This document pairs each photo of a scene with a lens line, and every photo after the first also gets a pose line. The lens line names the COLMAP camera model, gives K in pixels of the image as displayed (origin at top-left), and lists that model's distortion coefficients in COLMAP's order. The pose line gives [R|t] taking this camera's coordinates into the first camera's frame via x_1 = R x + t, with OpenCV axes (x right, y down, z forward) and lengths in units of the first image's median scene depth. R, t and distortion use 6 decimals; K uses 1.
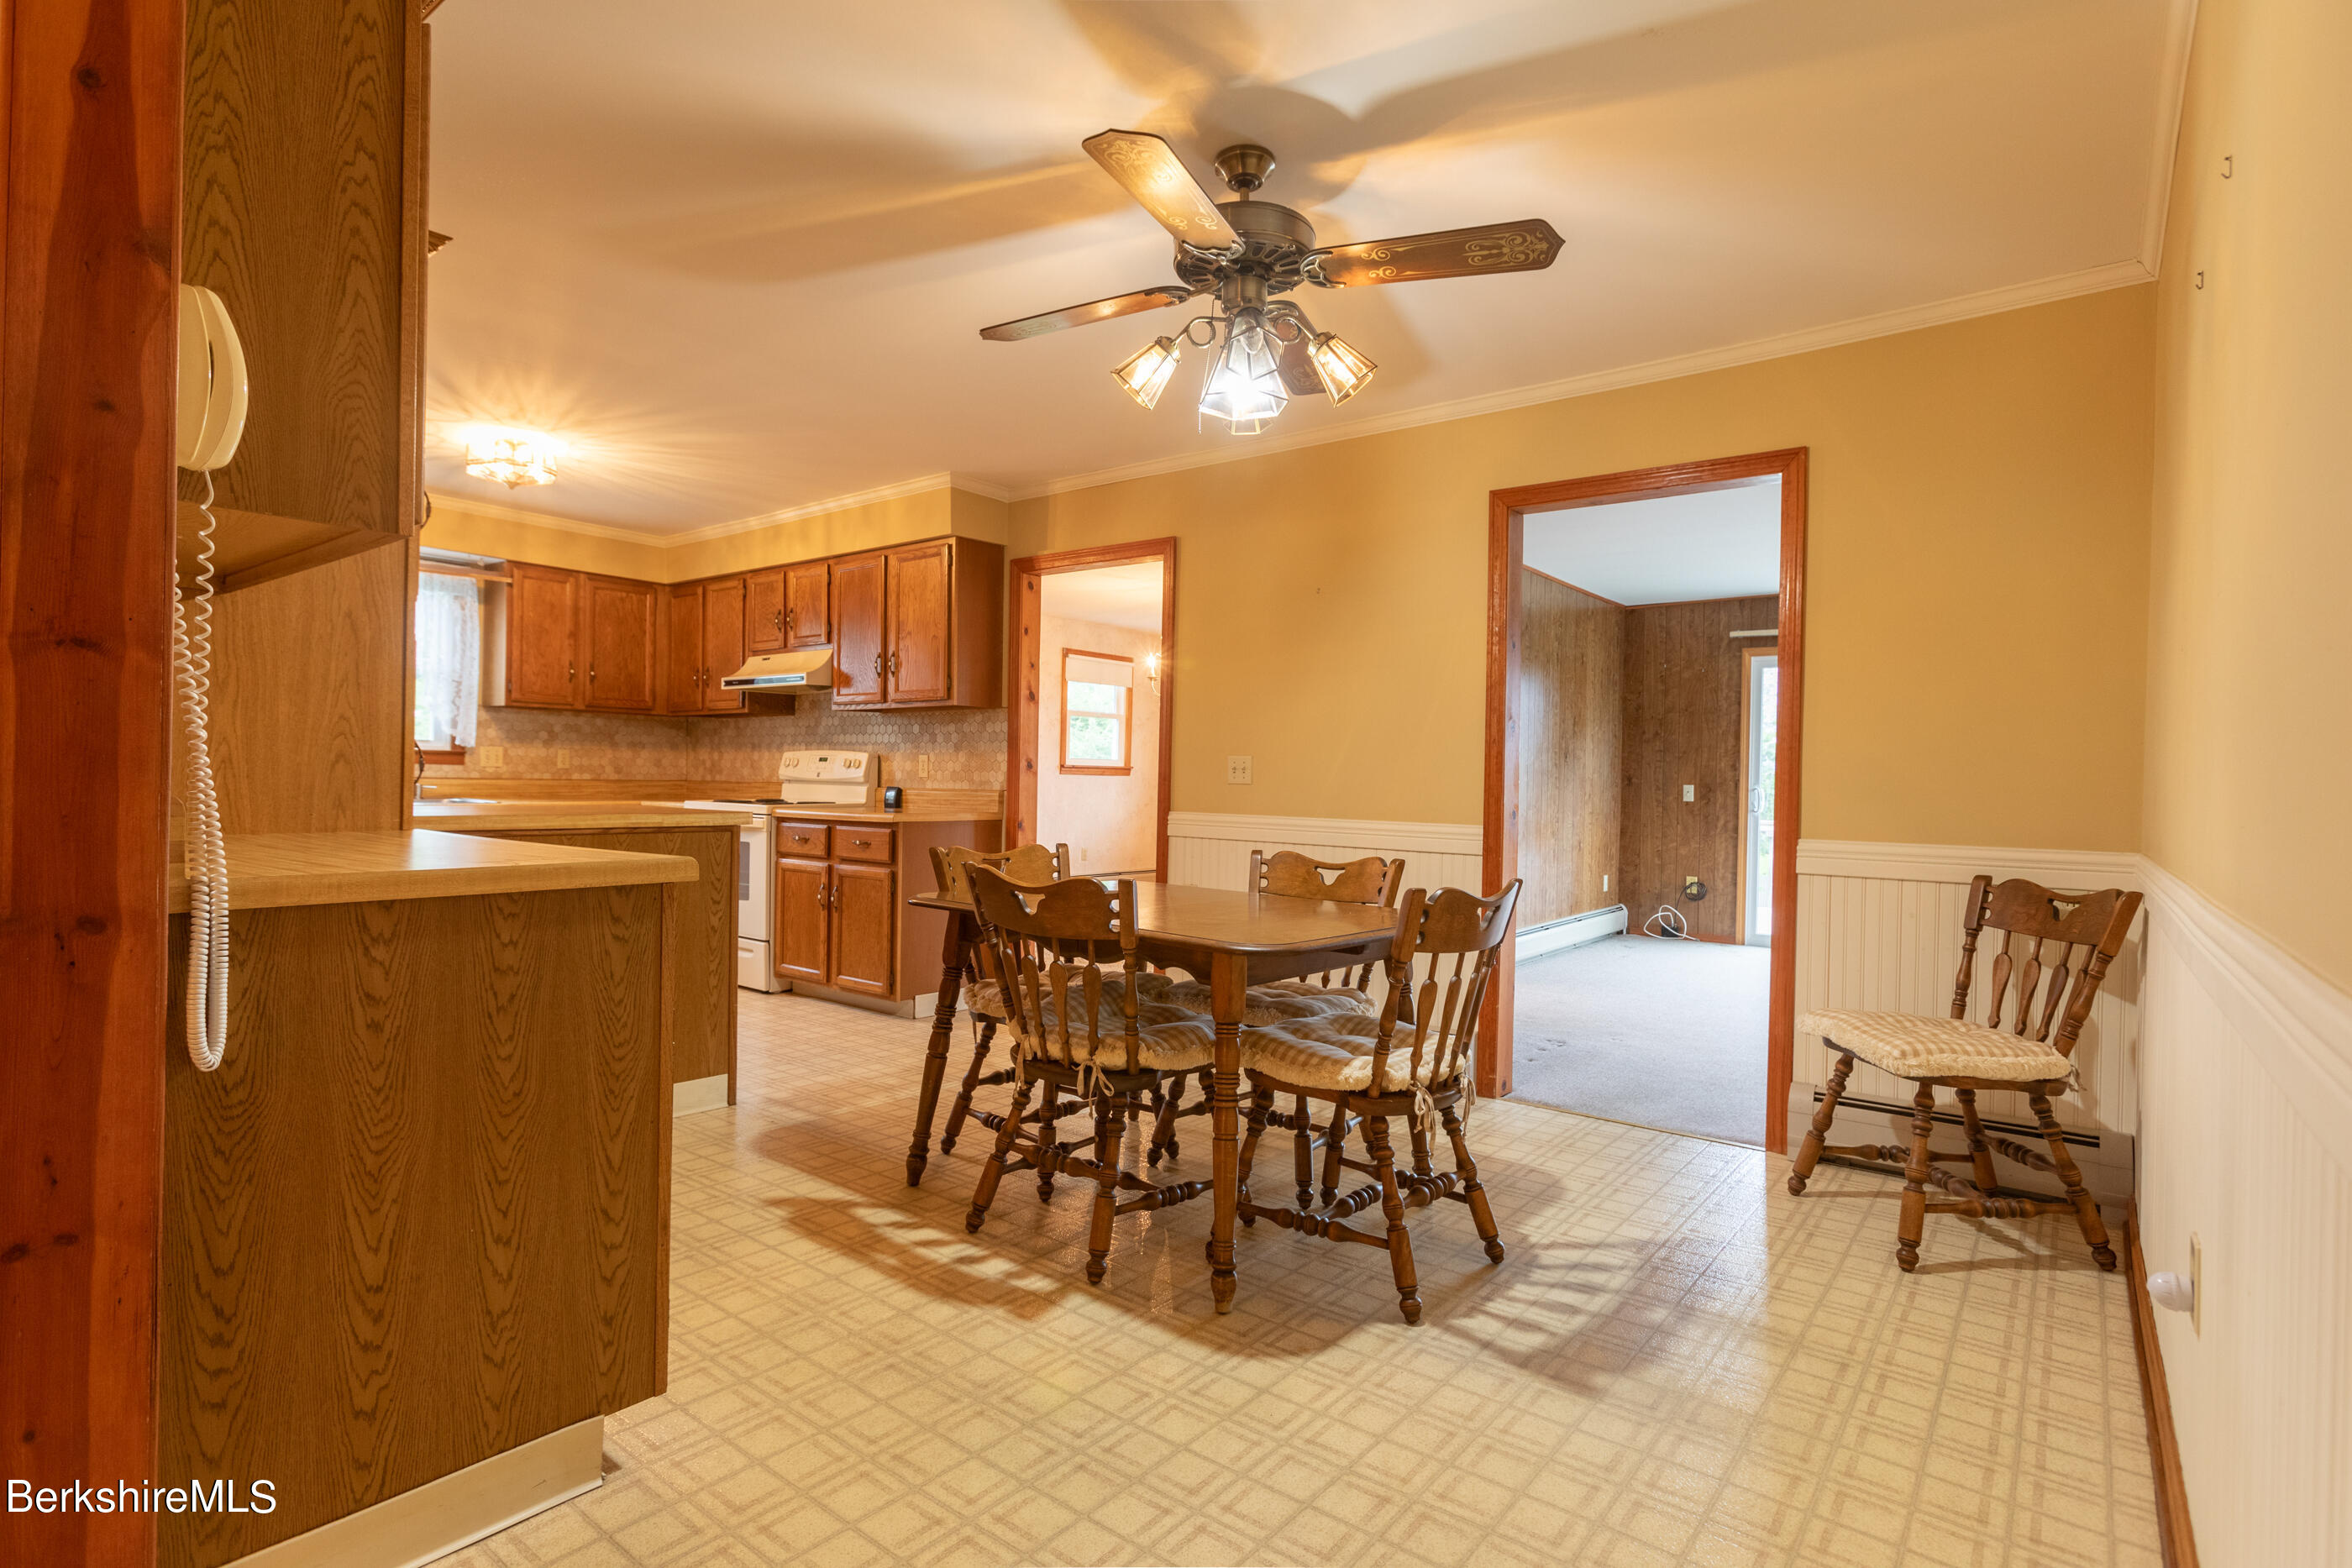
lens RADIAL K [[1156.9, 0, 1163.5], [0, 1156.9, 784.0], [0, 0, 1]] dist [-0.022777, 0.021618]
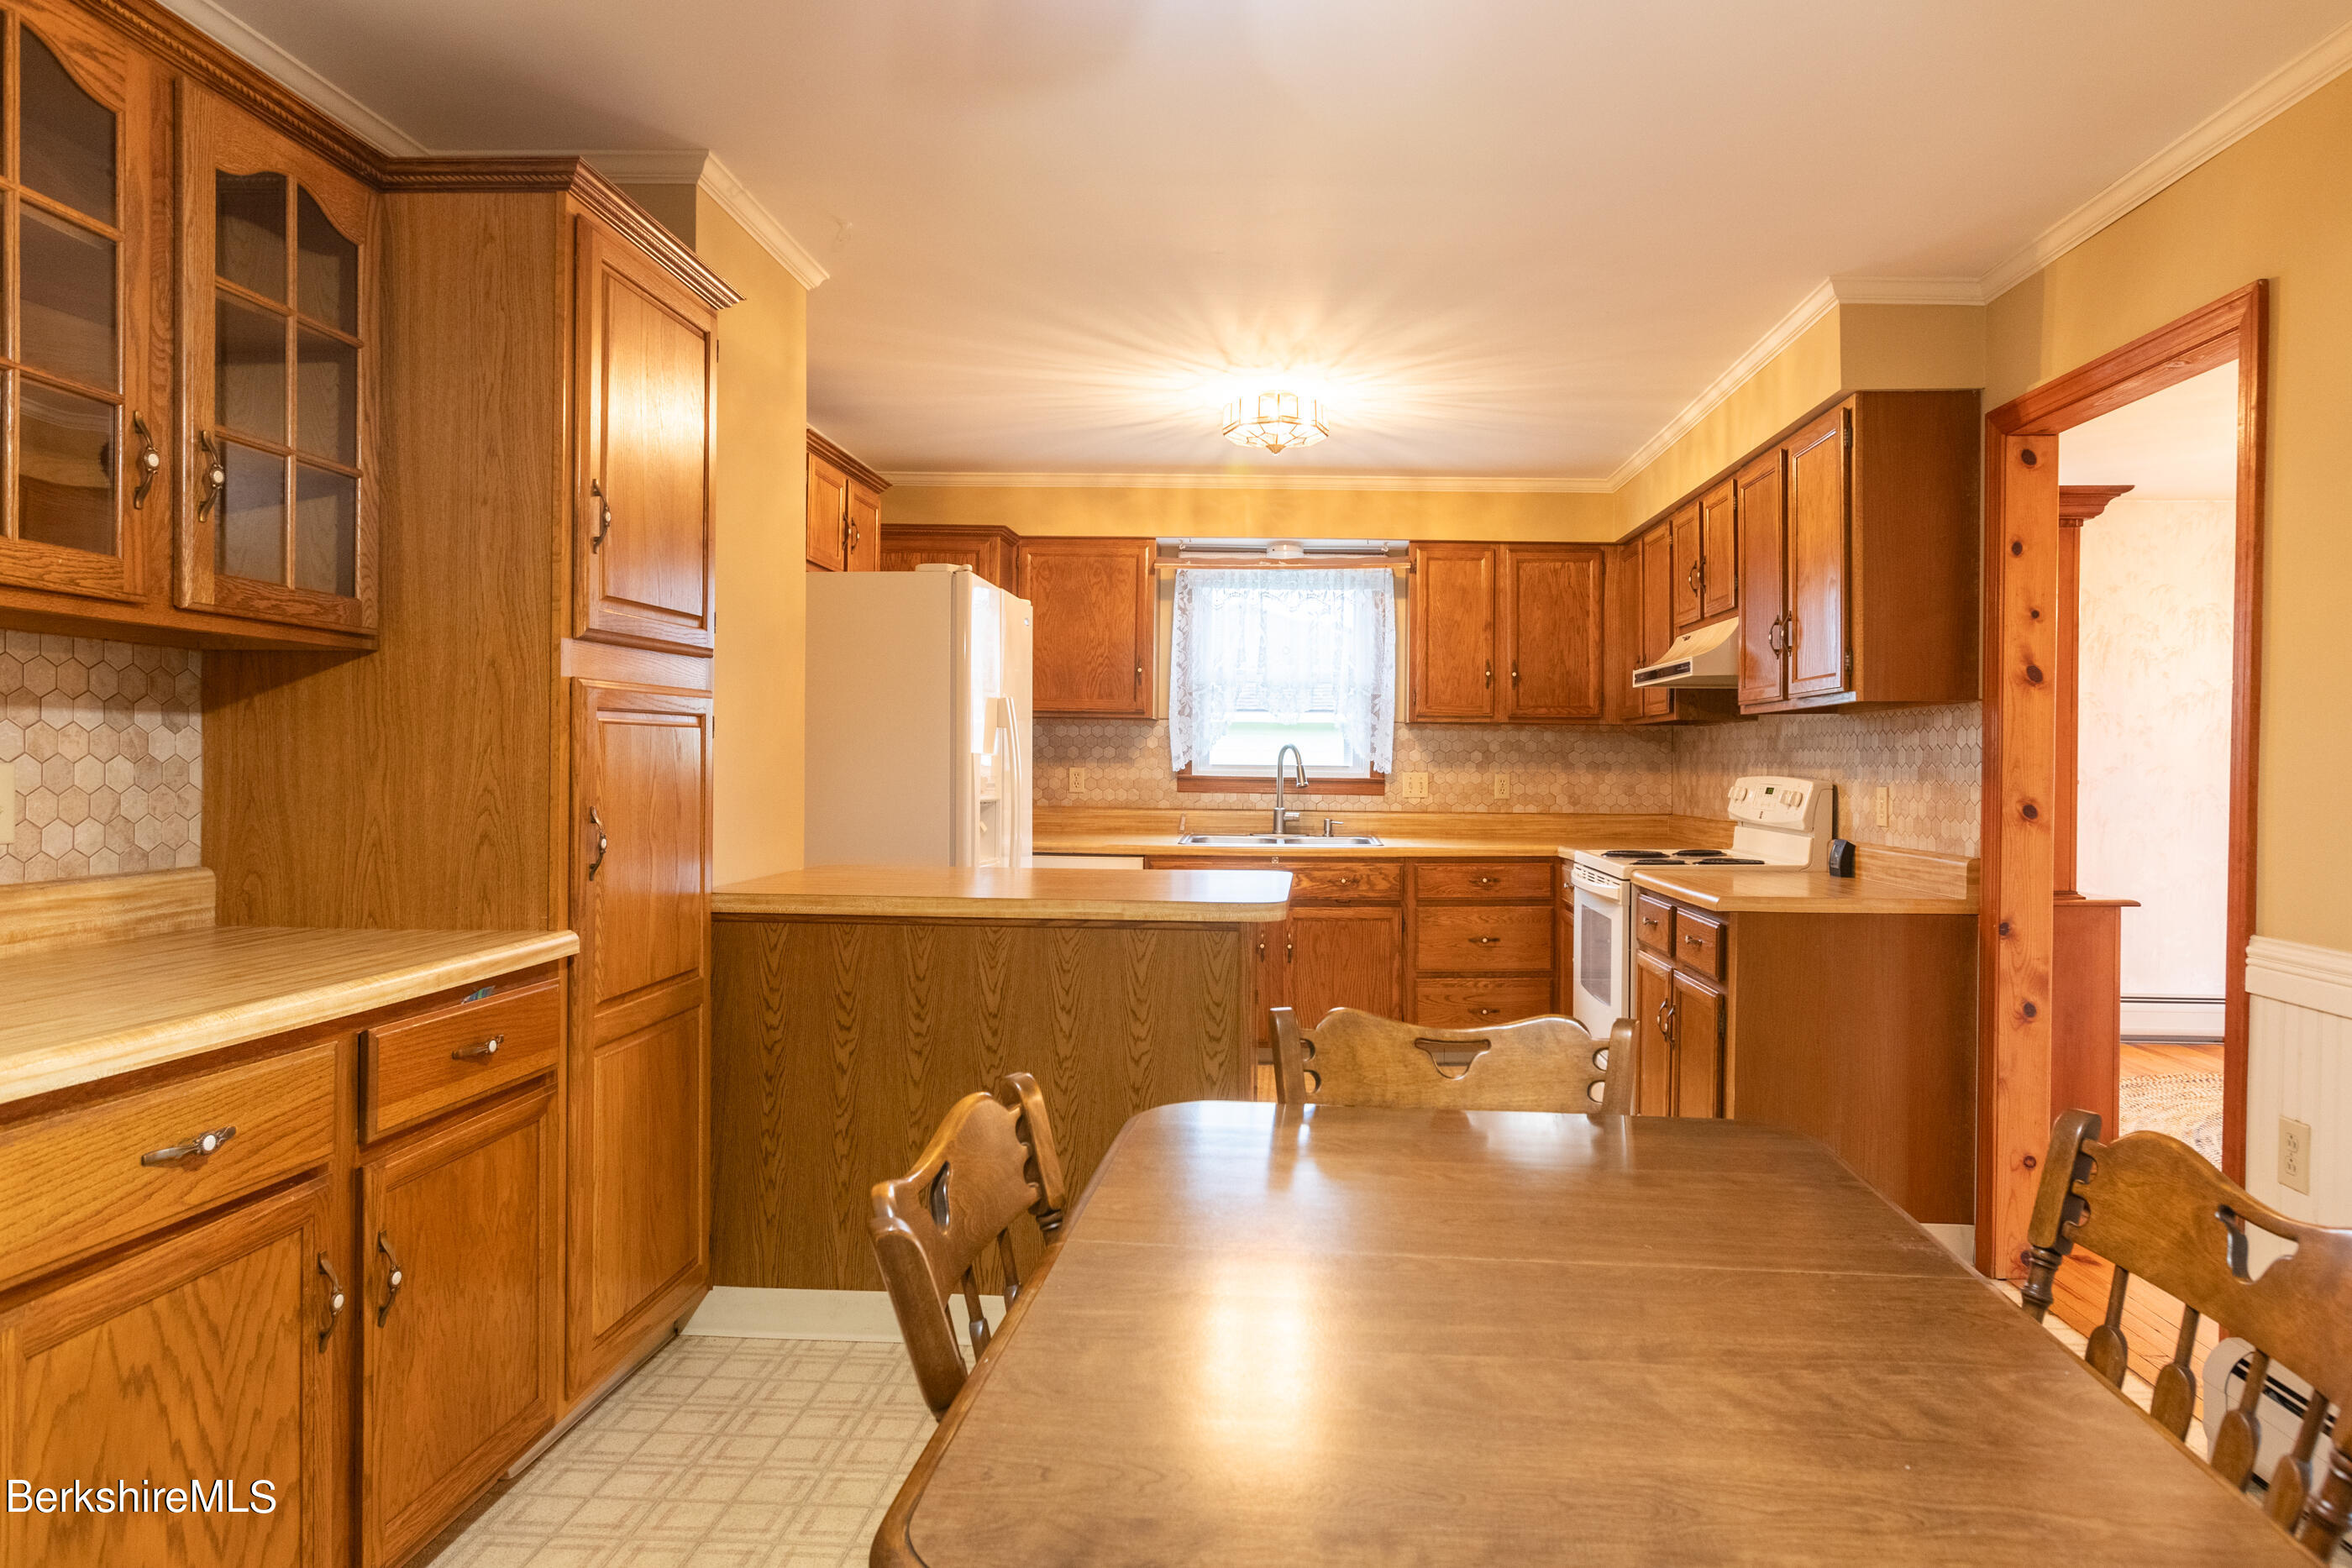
lens RADIAL K [[1432.3, 0, 1258.1], [0, 1432.3, 778.1], [0, 0, 1]] dist [-0.004221, -0.000058]
pose [[0.601601, -0.002919, -0.798791, 0.160782], [-0.002312, 0.999983, -0.005395, -0.023471], [0.798793, 0.005092, 0.601584, 0.314235]]
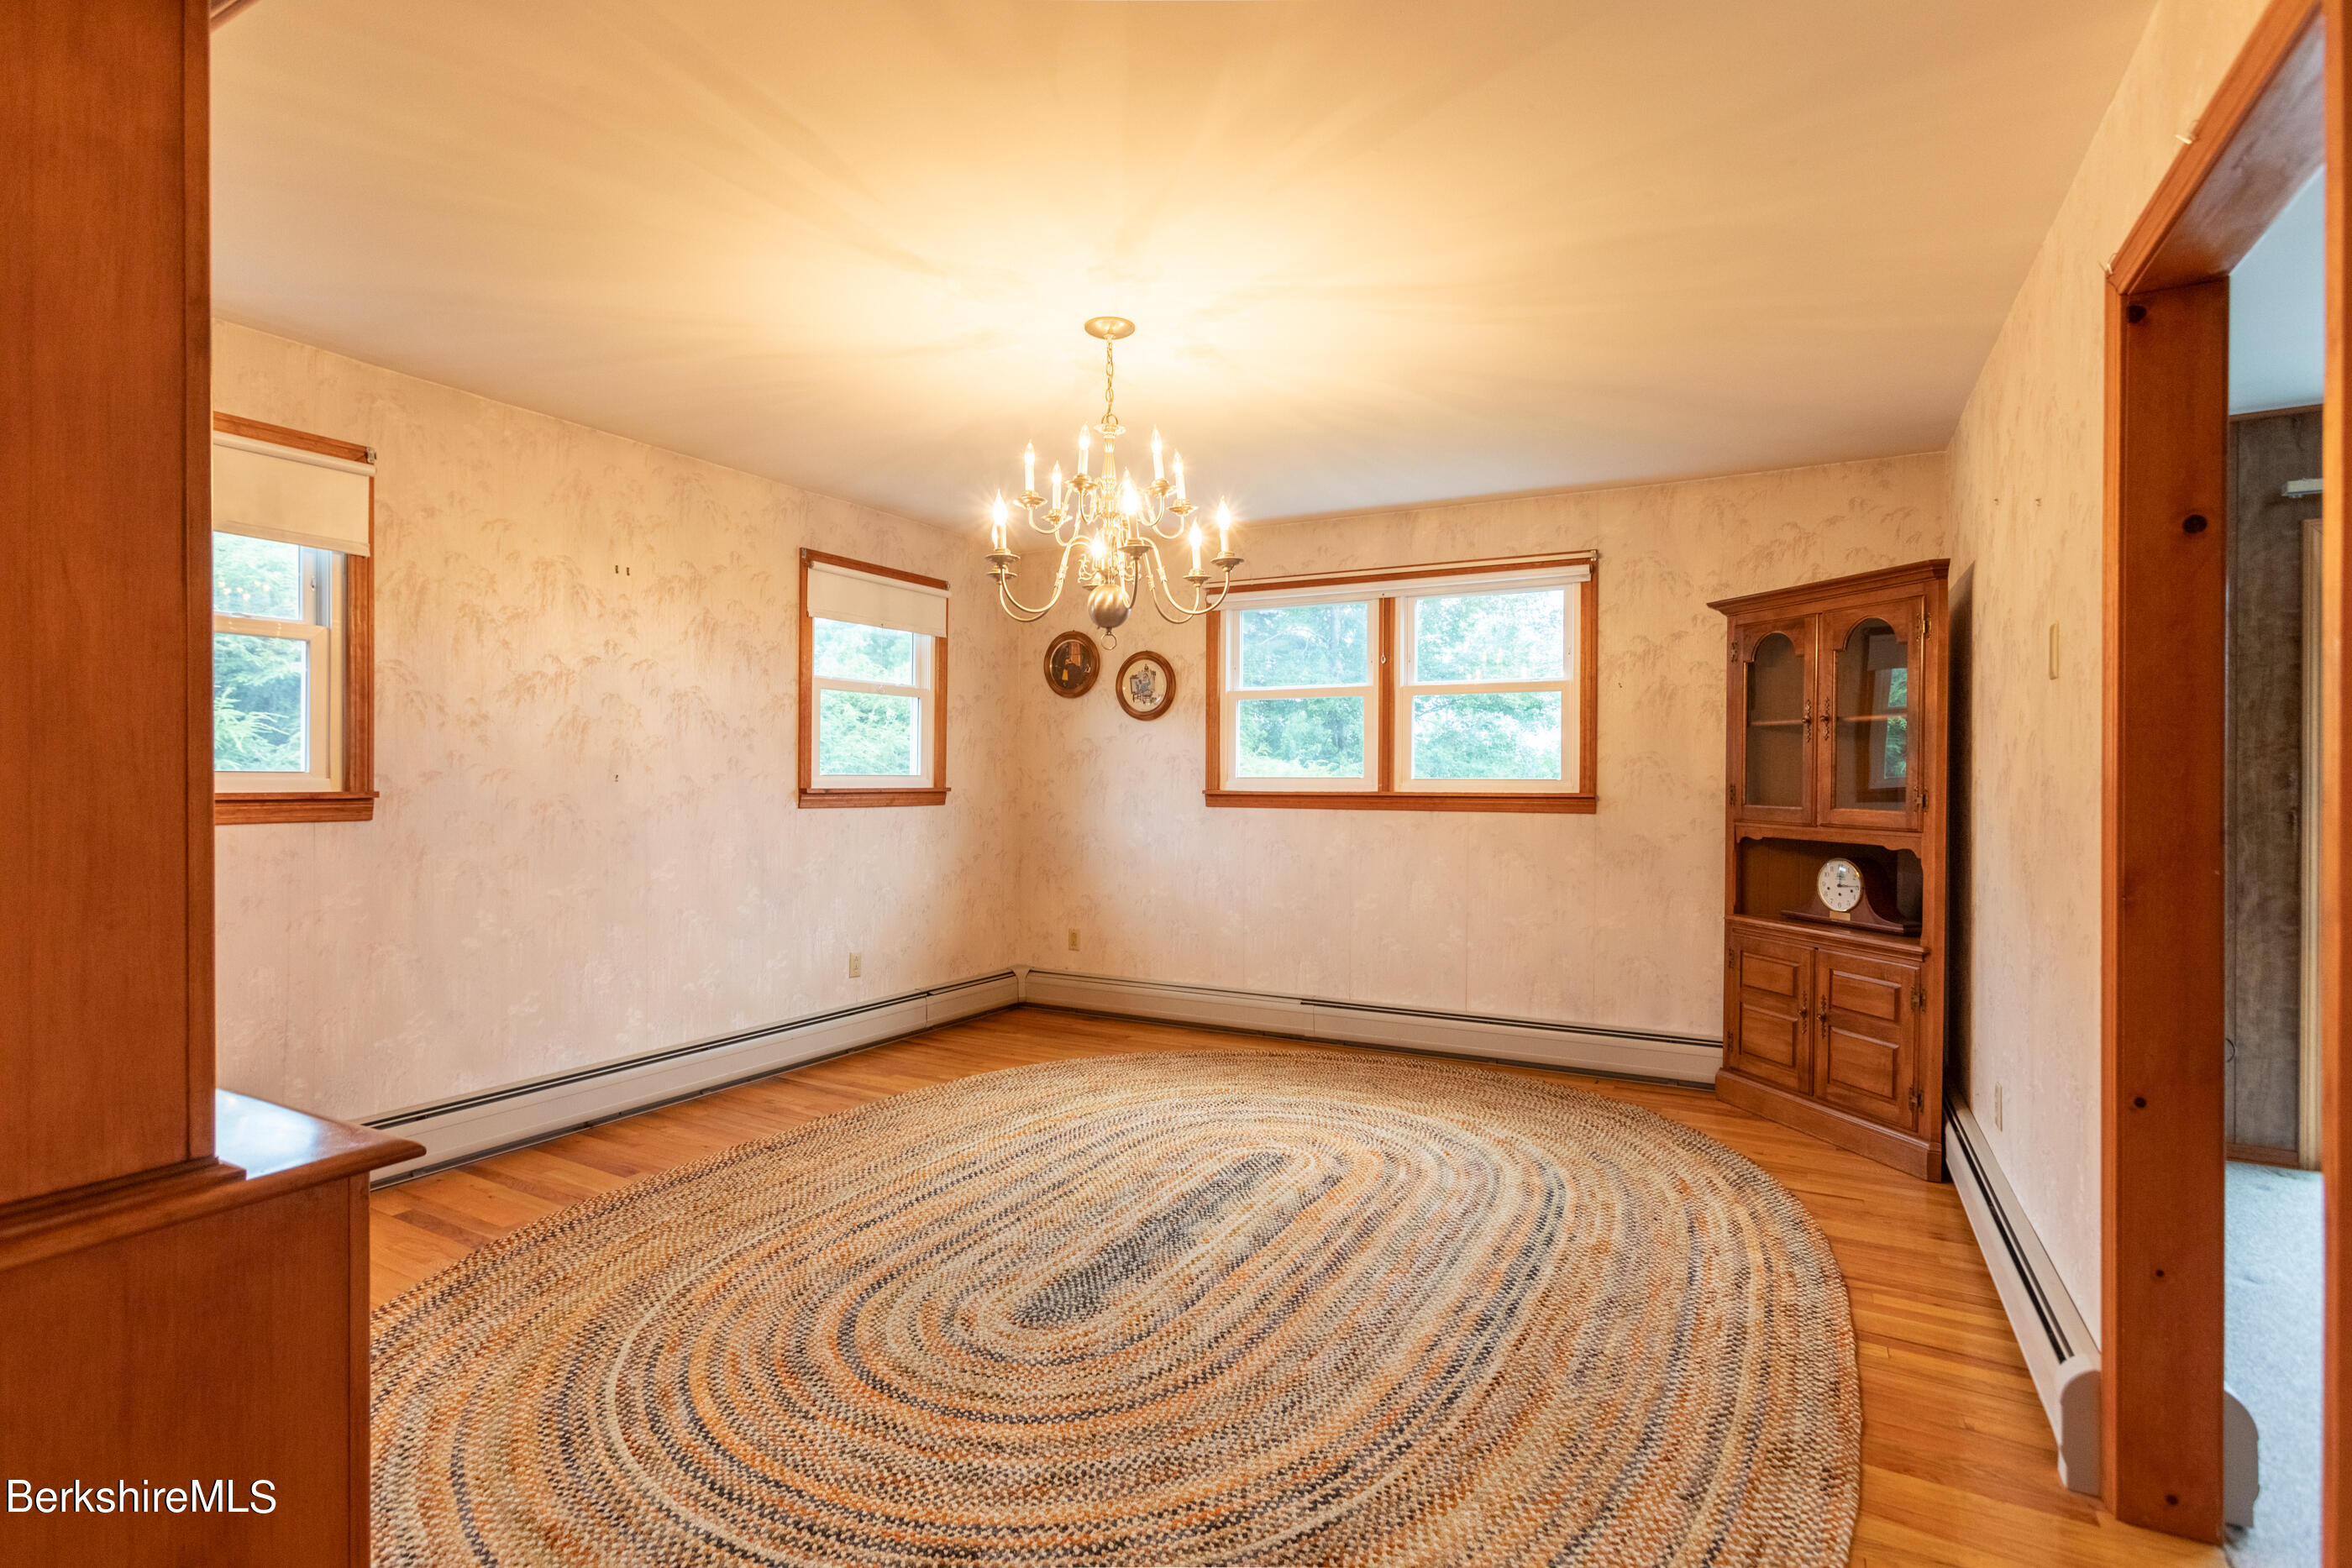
lens RADIAL K [[1156.9, 0, 1163.5], [0, 1156.9, 784.0], [0, 0, 1]] dist [-0.022777, 0.021618]
pose [[0.986720, -0.016020, 0.161641, -0.027148], [0.015812, 0.999872, 0.002576, -0.027879], [-0.161661, 0.000014, 0.986846, 0.805311]]
